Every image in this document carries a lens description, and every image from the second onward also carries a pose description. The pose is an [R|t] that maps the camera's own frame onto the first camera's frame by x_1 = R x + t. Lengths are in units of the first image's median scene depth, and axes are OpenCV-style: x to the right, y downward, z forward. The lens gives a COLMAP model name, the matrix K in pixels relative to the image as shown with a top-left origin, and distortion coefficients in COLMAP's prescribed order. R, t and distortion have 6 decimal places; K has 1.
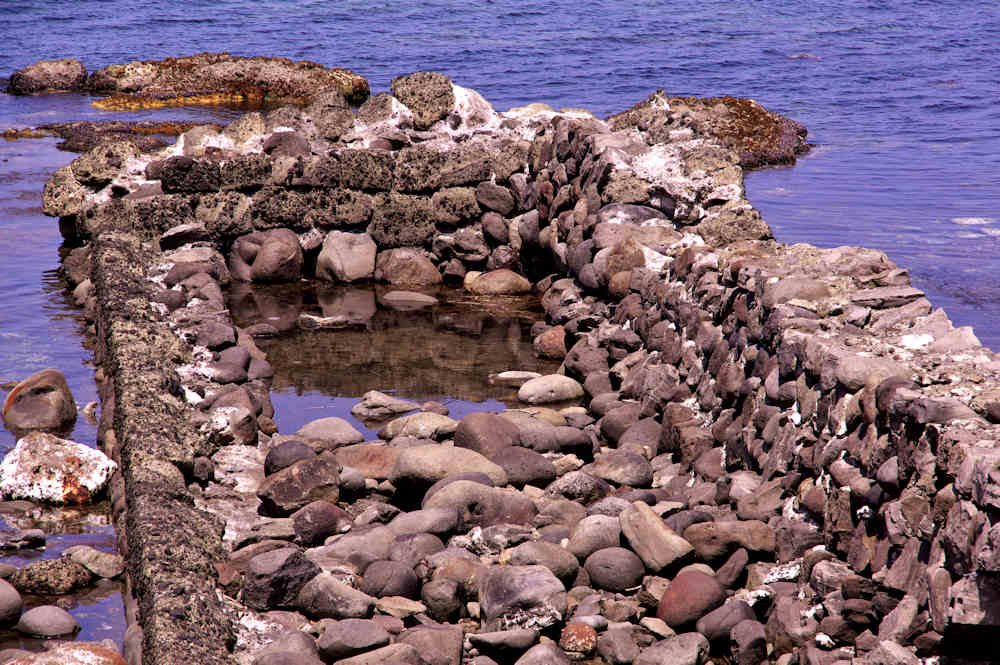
lens RADIAL K [[4233.2, 0, 500.0], [0, 4233.2, 332.5], [0, 0, 1]] dist [0.086372, -2.260303]
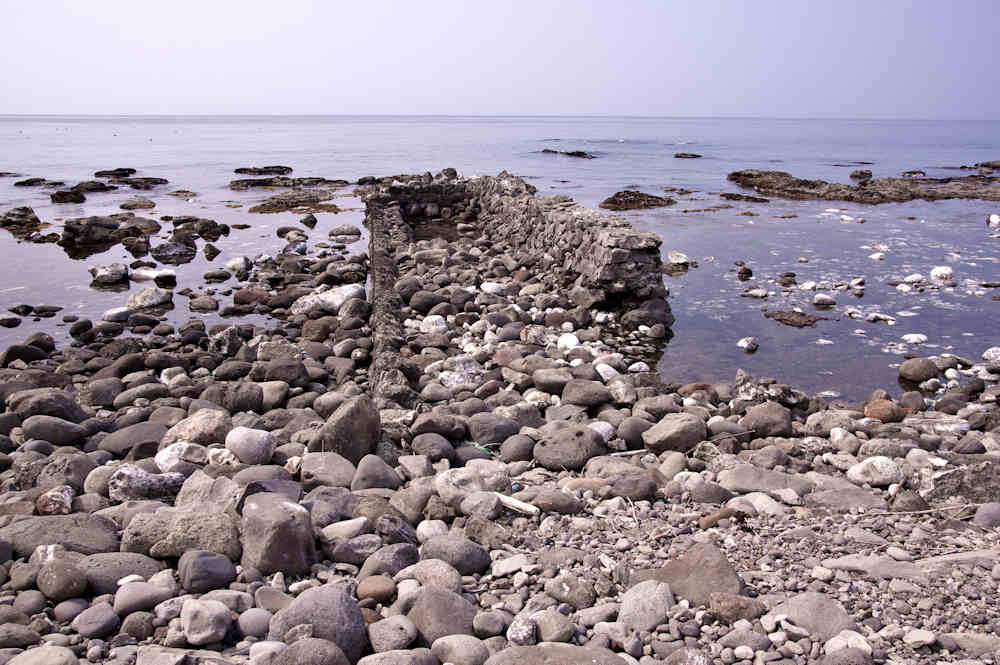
lens RADIAL K [[799.4, 0, 500.0], [0, 799.4, 332.5], [0, 0, 1]] dist [-0.011551, -0.001605]
pose [[0.998998, -0.019161, 0.040440, -0.002364], [0.014980, 0.994746, 0.101275, 0.026107], [-0.042168, -0.100567, 0.994036, 0.195610]]
